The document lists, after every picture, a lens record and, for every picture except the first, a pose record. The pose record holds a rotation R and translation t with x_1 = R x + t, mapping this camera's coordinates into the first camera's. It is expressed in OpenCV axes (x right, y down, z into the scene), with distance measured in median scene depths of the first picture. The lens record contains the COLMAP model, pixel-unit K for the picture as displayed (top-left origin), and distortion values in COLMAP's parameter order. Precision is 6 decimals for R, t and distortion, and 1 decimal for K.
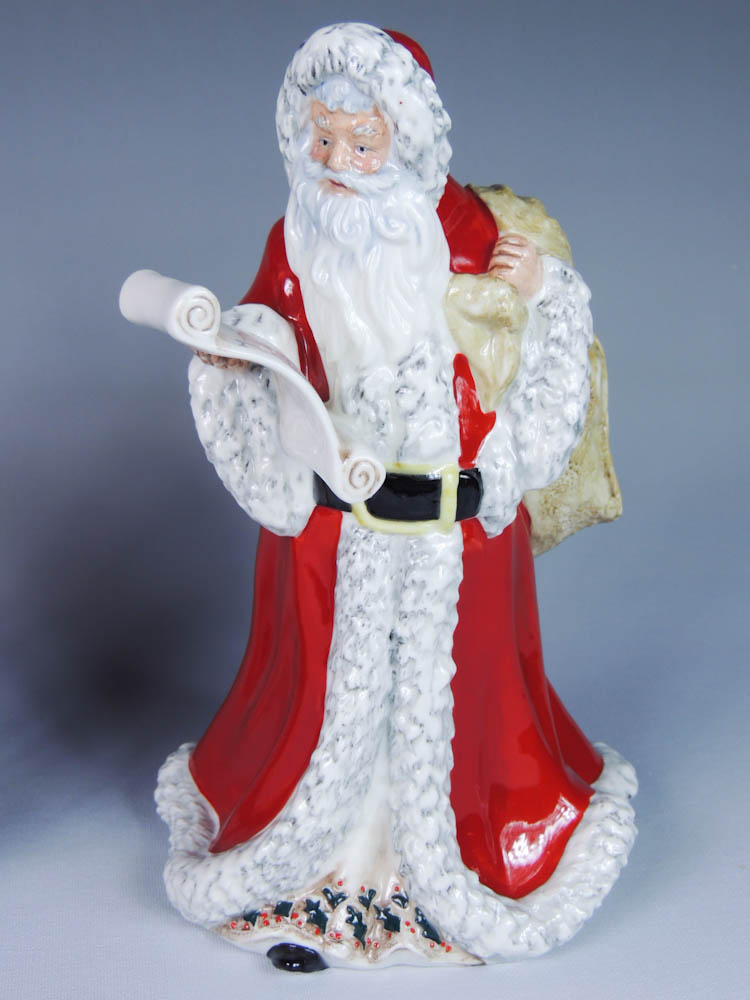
lens RADIAL K [[1533.3, 0, 375.0], [0, 1533.3, 500.0], [0, 0, 1]] dist [-0.151050, 0.073143]
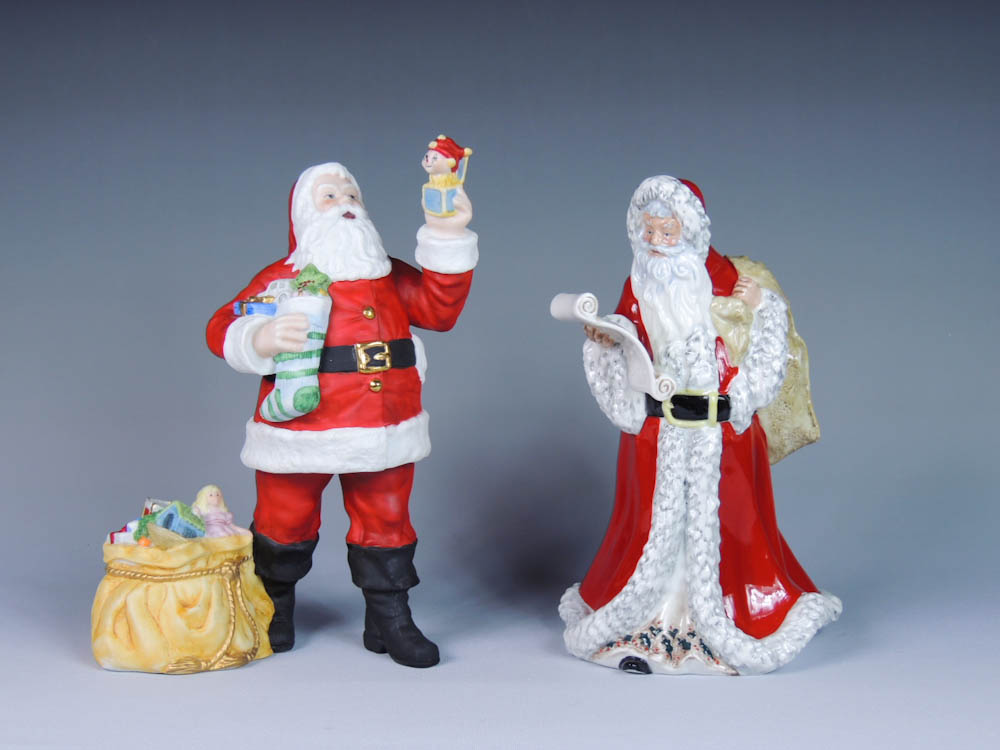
lens RADIAL K [[1533.3, 0, 500.0], [0, 1533.3, 375.0], [0, 0, 1]] dist [-0.151050, 0.073143]
pose [[0.984709, -0.006234, -0.174094, 0.118753], [-0.026492, 0.982378, -0.185016, 0.321998], [0.172180, 0.186799, 0.967192, -0.941357]]
